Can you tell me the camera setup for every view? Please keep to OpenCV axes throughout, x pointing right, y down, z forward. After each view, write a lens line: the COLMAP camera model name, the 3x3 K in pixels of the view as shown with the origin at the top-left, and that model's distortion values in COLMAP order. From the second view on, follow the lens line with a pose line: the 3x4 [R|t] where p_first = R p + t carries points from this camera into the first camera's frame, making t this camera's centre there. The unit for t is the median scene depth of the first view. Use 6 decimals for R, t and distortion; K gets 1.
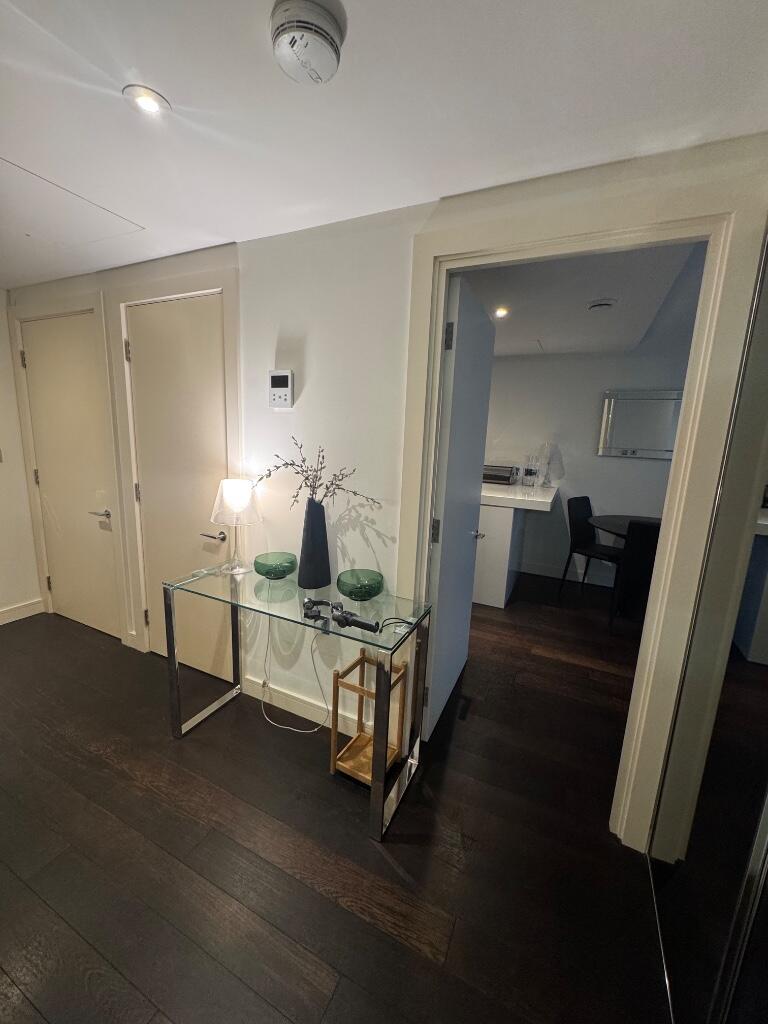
lens RADIAL K [[407.9, 0, 378.8], [0, 407.9, 510.1], [0, 0, 1]] dist [-0.000855, -0.000190]
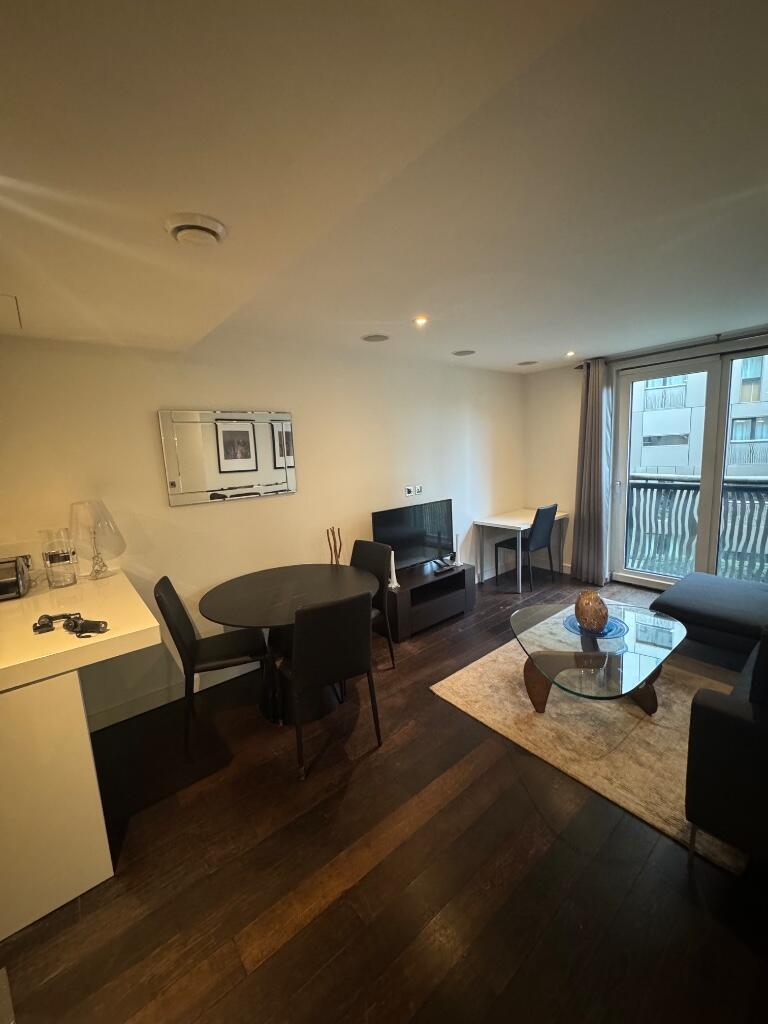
lens RADIAL K [[407.9, 0, 390.3], [0, 407.9, 512.0], [0, 0, 1]] dist [-0.000855, -0.000190]
pose [[0.419449, -0.204547, 0.884433, 0.095428], [0.236520, 0.965258, 0.111069, -0.113475], [-0.876425, 0.162599, 0.453256, 0.381561]]
